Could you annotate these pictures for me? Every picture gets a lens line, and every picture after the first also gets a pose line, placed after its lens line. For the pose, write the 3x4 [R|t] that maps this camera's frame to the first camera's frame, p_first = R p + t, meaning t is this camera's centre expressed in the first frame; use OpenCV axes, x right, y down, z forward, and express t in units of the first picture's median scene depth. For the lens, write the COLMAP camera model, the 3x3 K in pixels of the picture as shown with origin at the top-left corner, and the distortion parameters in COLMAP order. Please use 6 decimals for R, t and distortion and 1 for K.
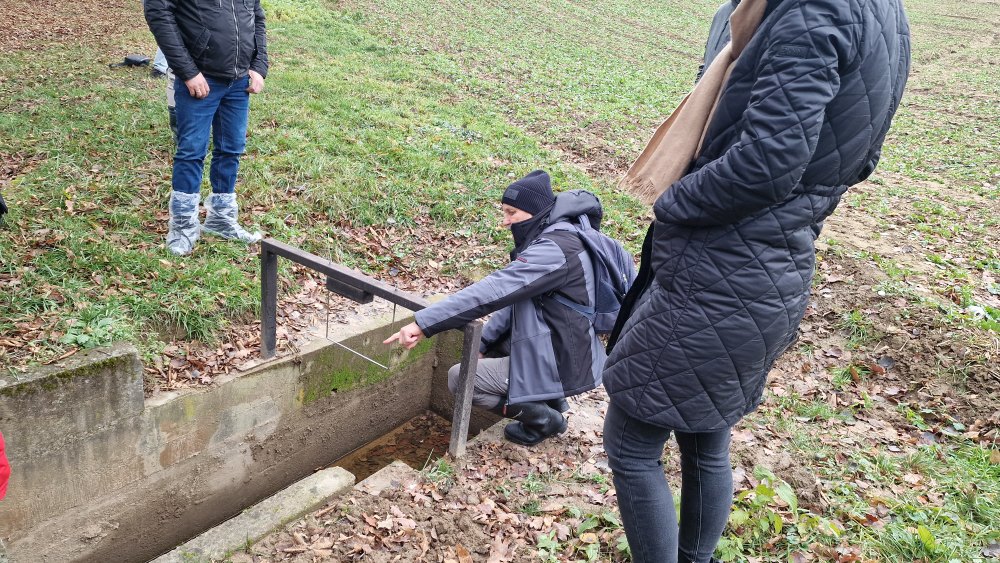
lens RADIAL K [[666.2, 0, 502.0], [0, 666.2, 294.1], [0, 0, 1]] dist [0.078376, -0.073346]
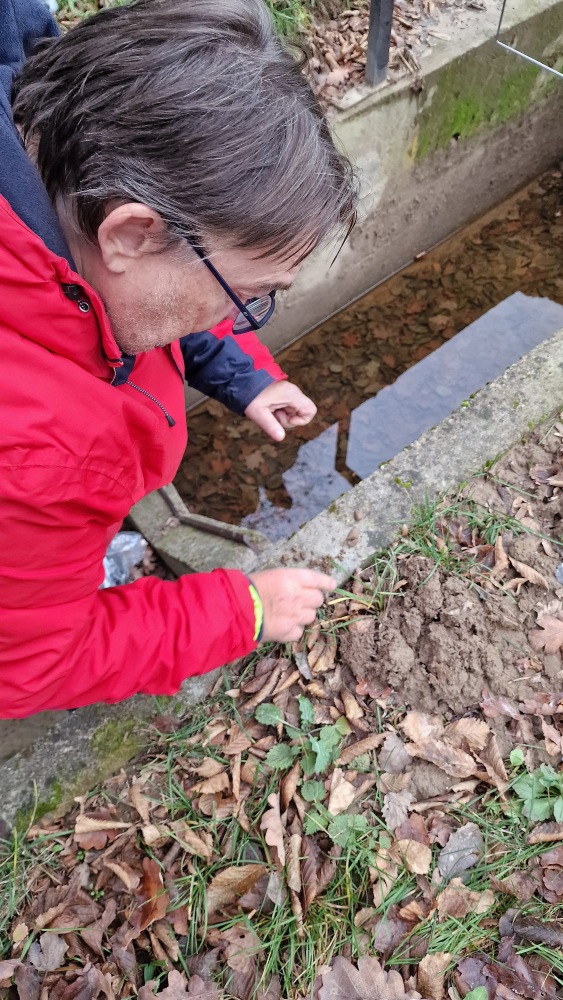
lens RADIAL K [[678.0, 0, 282.1], [0, 678.0, 510.2], [0, 0, 1]] dist [0.070041, -0.075337]
pose [[0.956220, 0.133048, -0.260656, -0.203324], [0.058530, 0.785737, 0.615785, 0.006562], [0.286736, -0.604083, 0.743550, 0.246812]]
